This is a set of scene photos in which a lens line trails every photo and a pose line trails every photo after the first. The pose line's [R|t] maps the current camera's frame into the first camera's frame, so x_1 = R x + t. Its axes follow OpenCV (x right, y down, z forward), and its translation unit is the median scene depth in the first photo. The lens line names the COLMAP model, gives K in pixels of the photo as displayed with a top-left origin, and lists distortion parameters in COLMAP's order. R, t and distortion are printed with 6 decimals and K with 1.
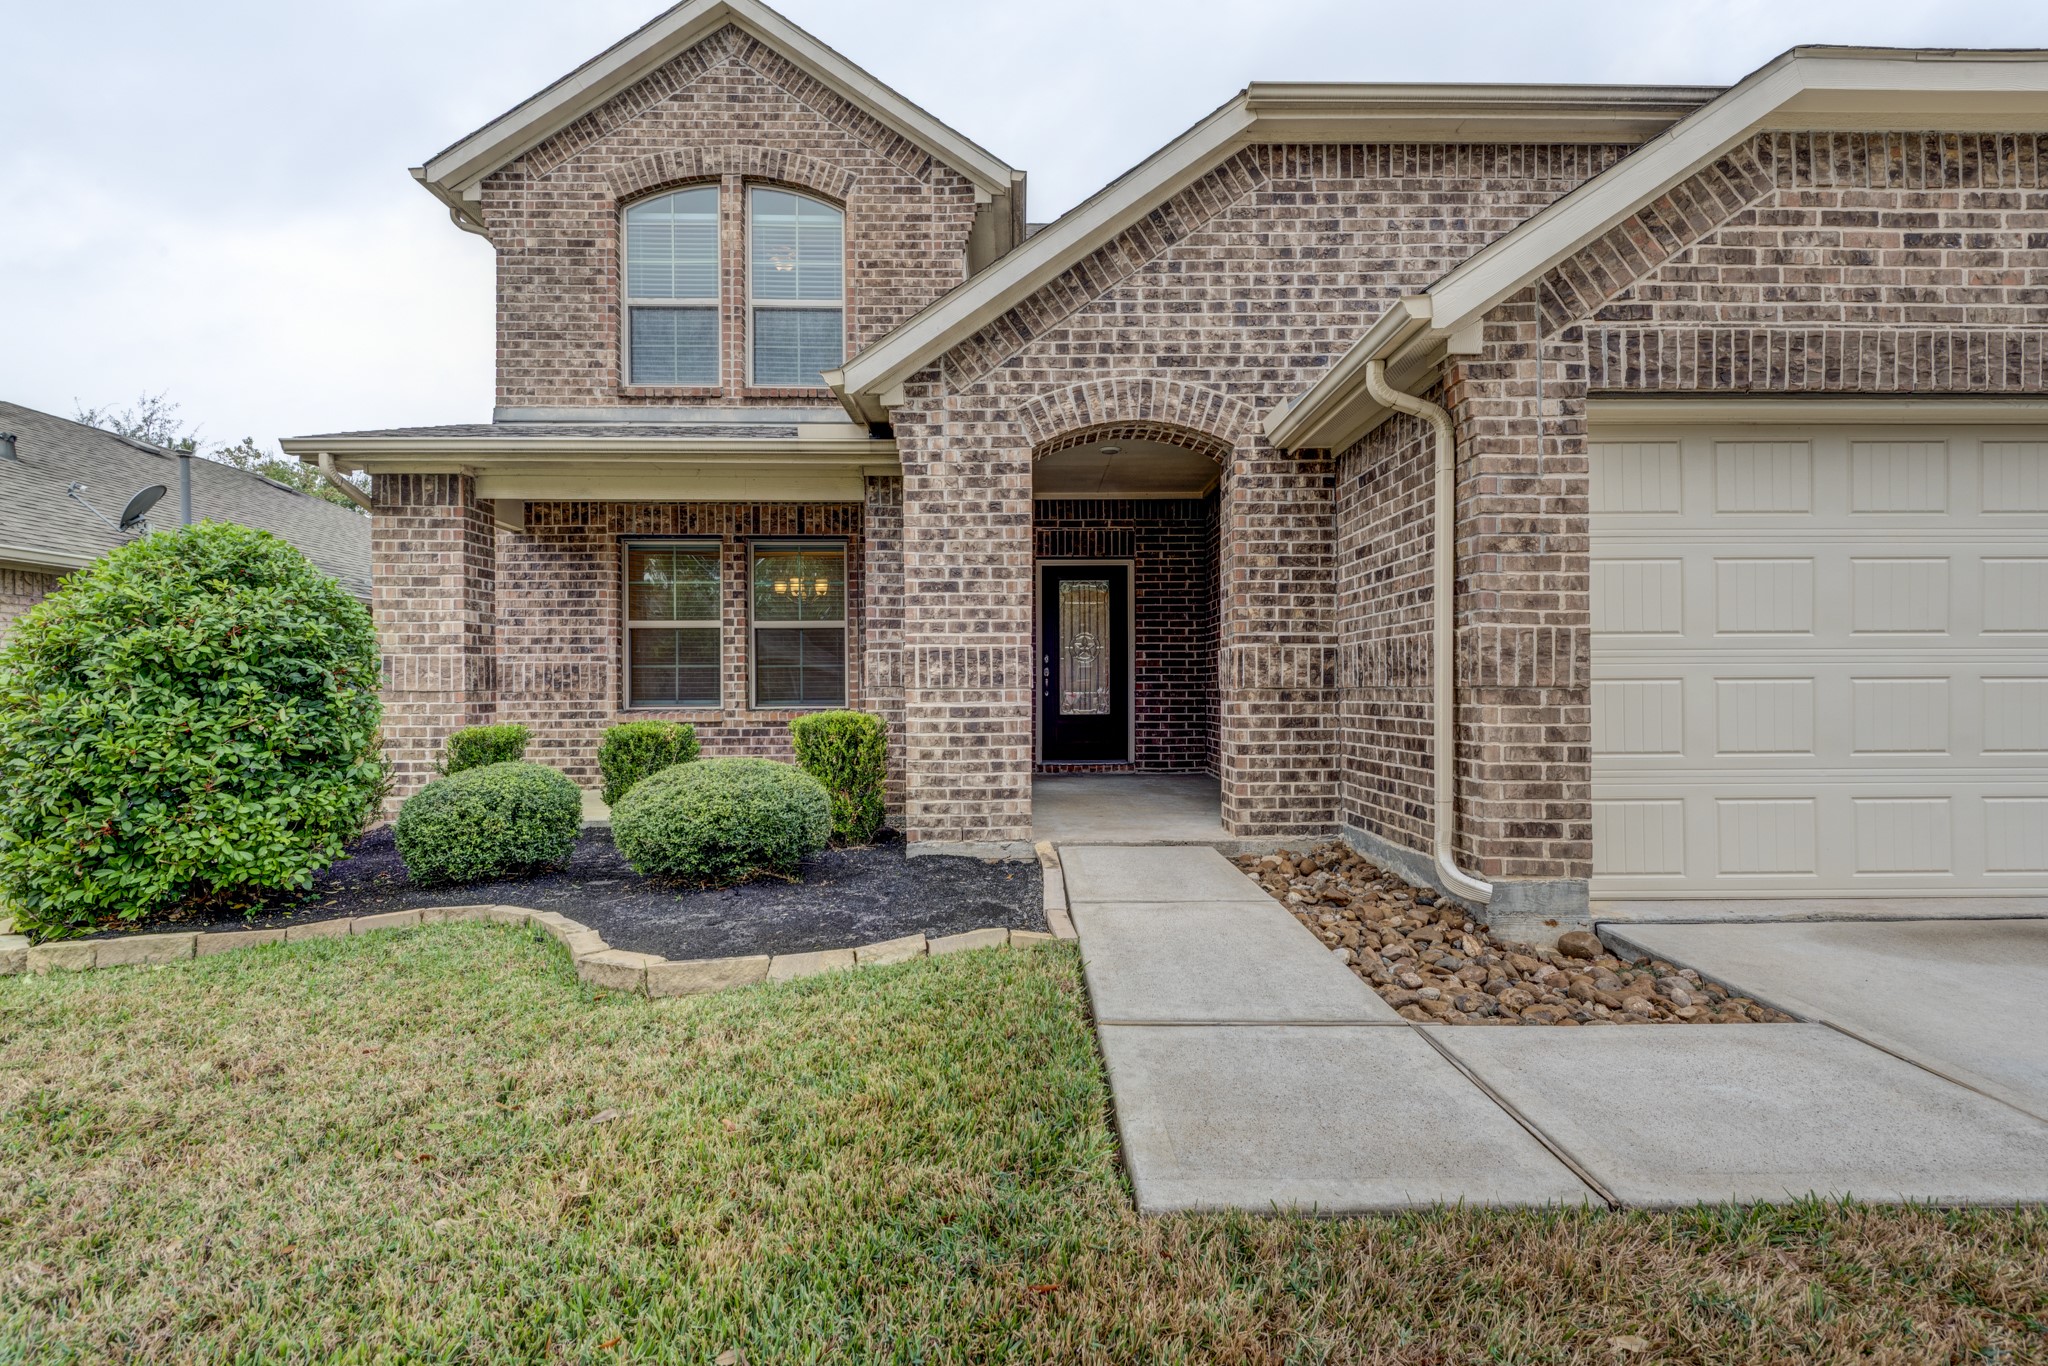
lens RADIAL K [[926.9, 0, 1024.9], [0, 926.9, 689.1], [0, 0, 1]] dist [0.007162, -0.004788]
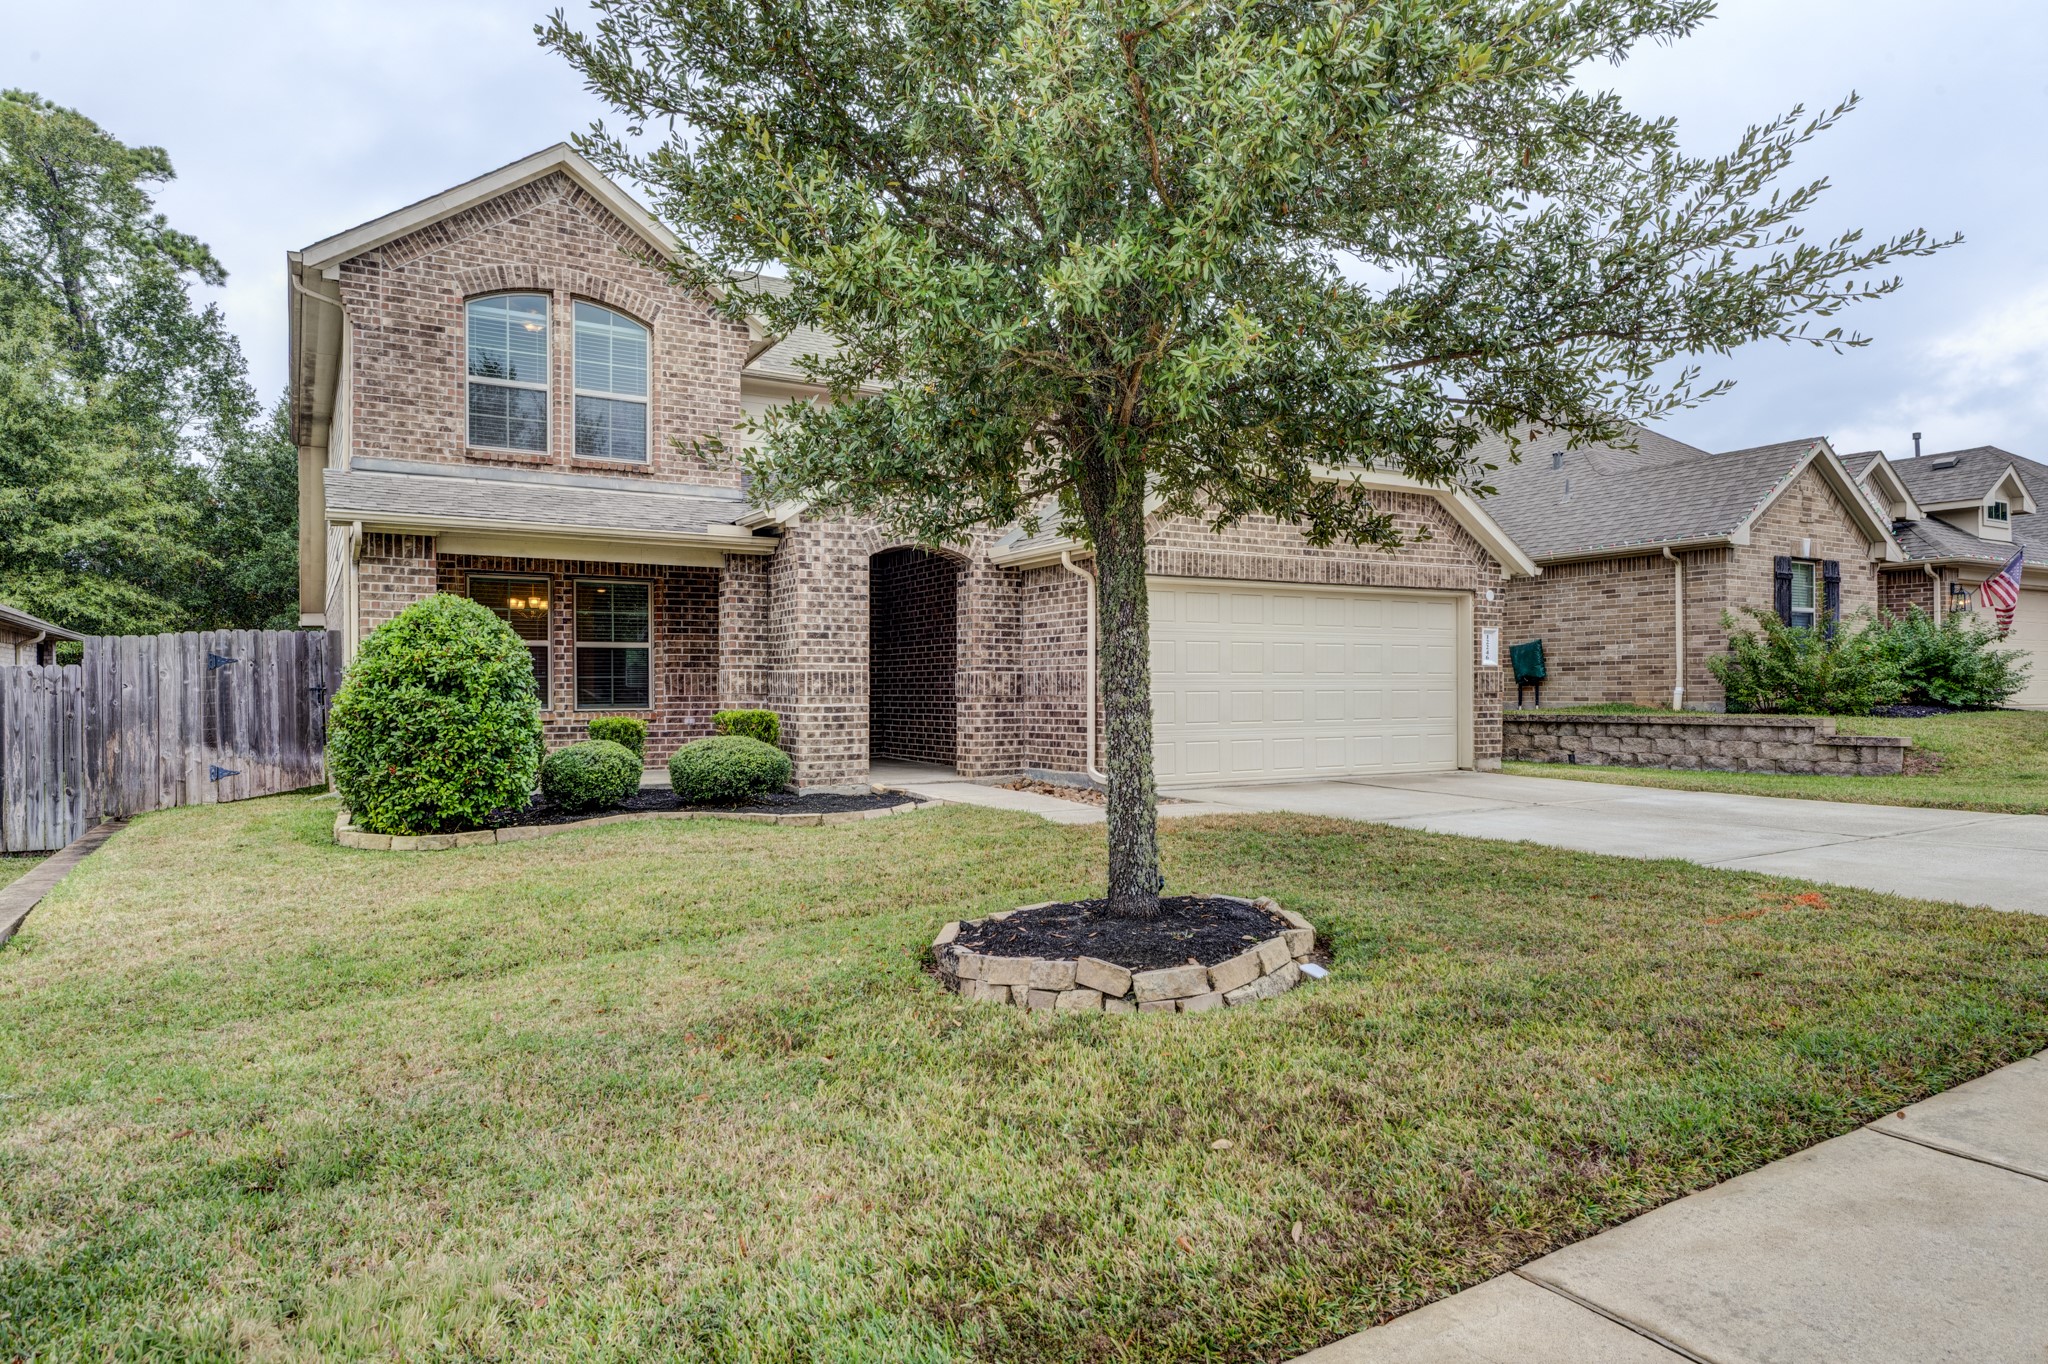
lens RADIAL K [[1252.5, 0, 1038.5], [0, 1252.5, 686.1], [0, 0, 1]] dist [0.000318, 0.000152]
pose [[0.865494, 0.003392, 0.500907, -0.884653], [-0.000918, 0.999986, -0.005184, -0.006593], [-0.500918, 0.004027, 0.865486, -1.175320]]
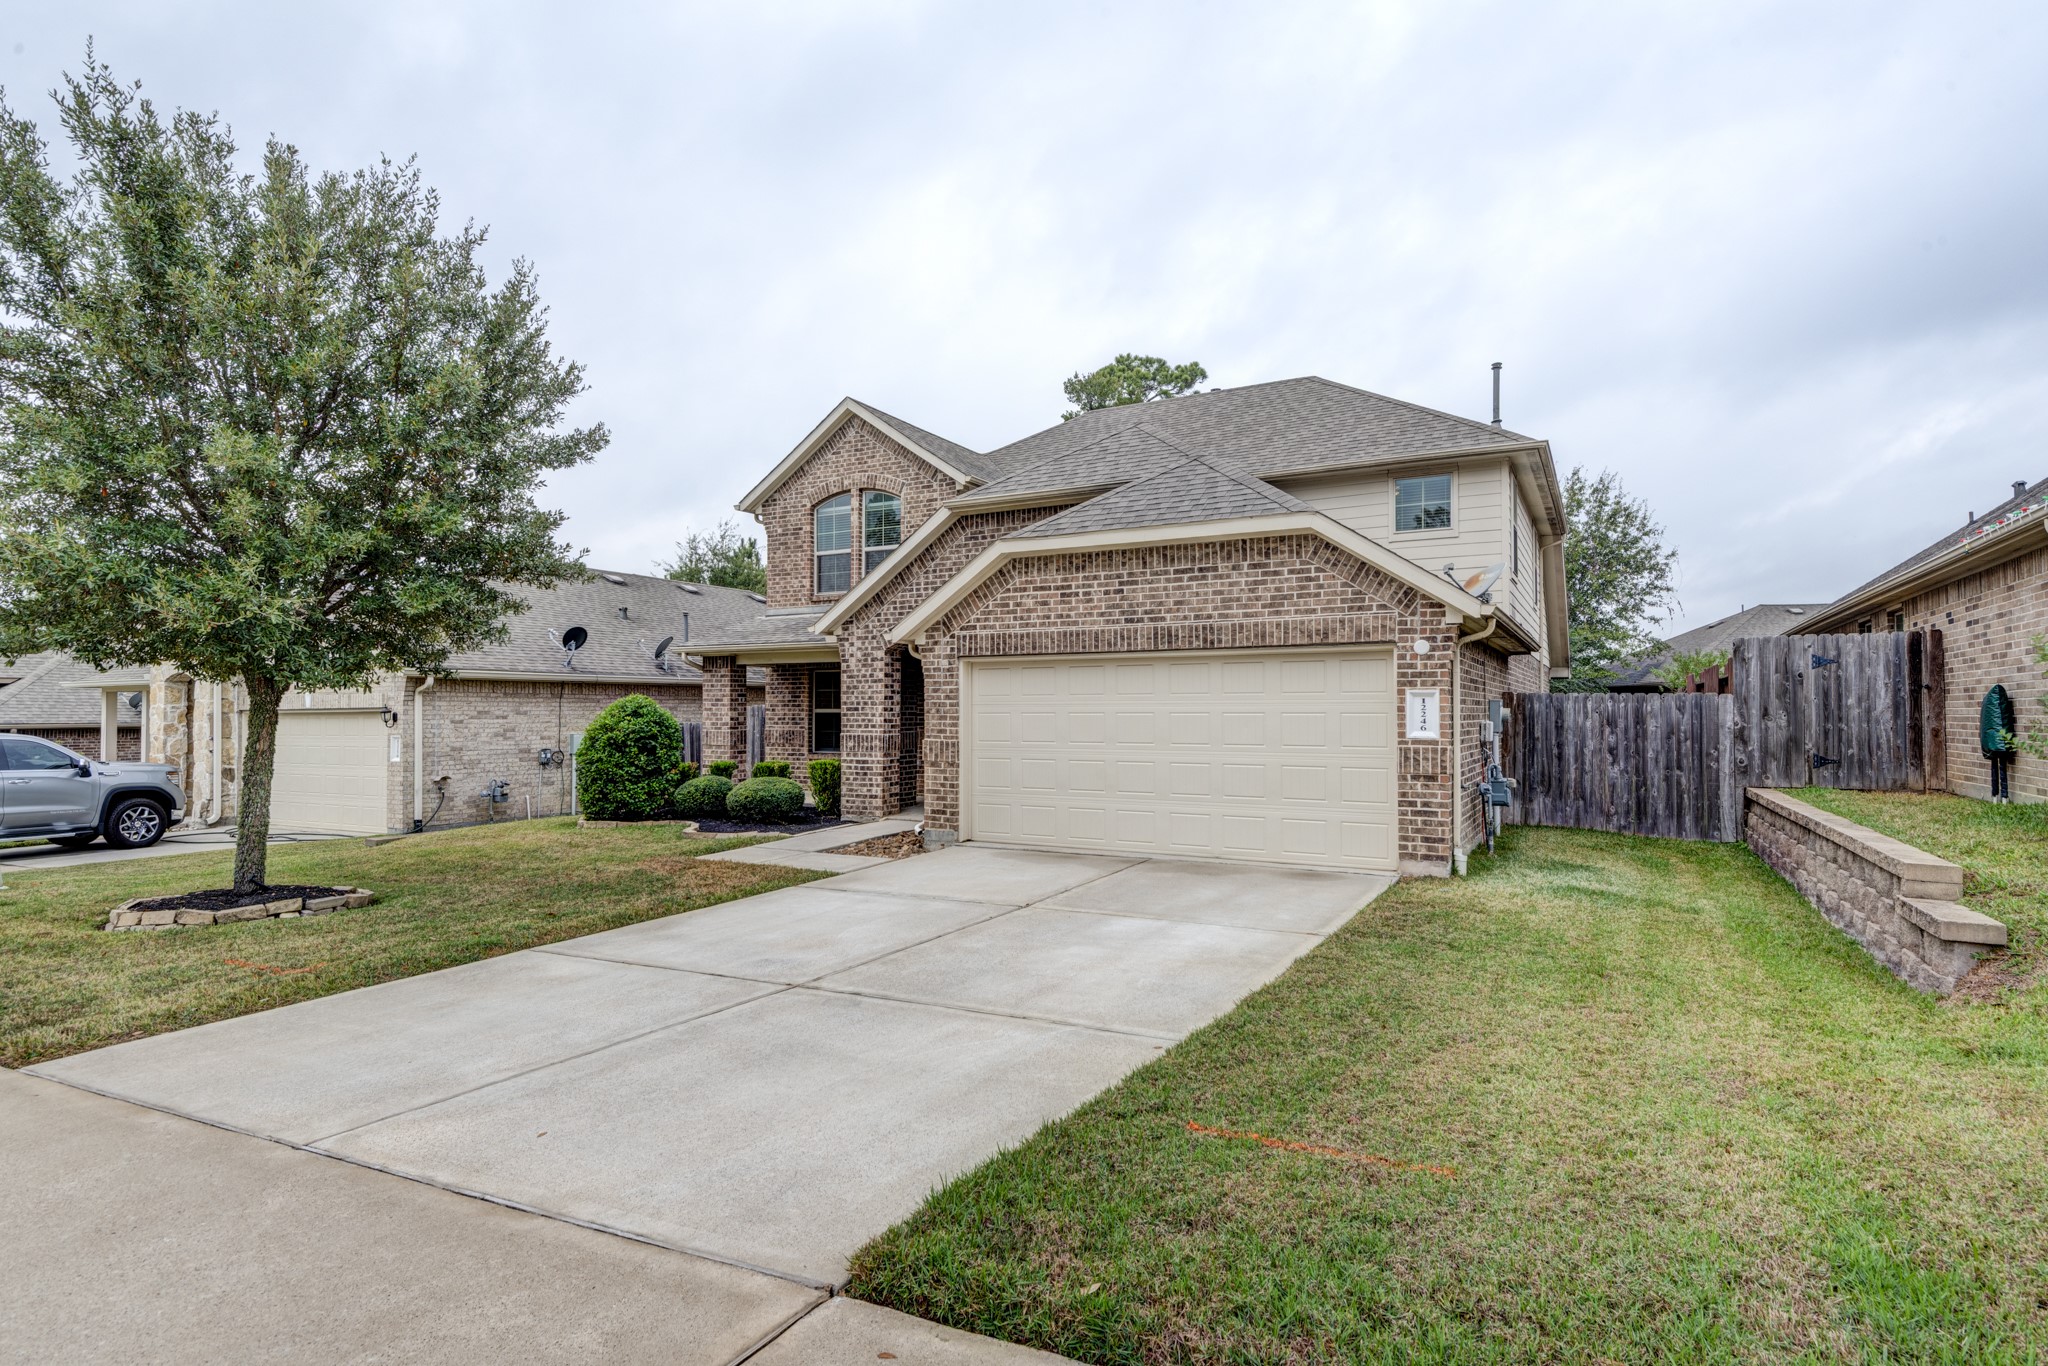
lens RADIAL K [[1044.0, 0, 1023.9], [0, 1044.0, 684.8], [0, 0, 1]] dist [0.002136, 0.000136]
pose [[0.869330, -0.008285, -0.494162, 1.630655], [-0.001858, 0.999798, -0.020031, -0.119775], [0.494228, 0.018332, 0.869139, -1.139369]]
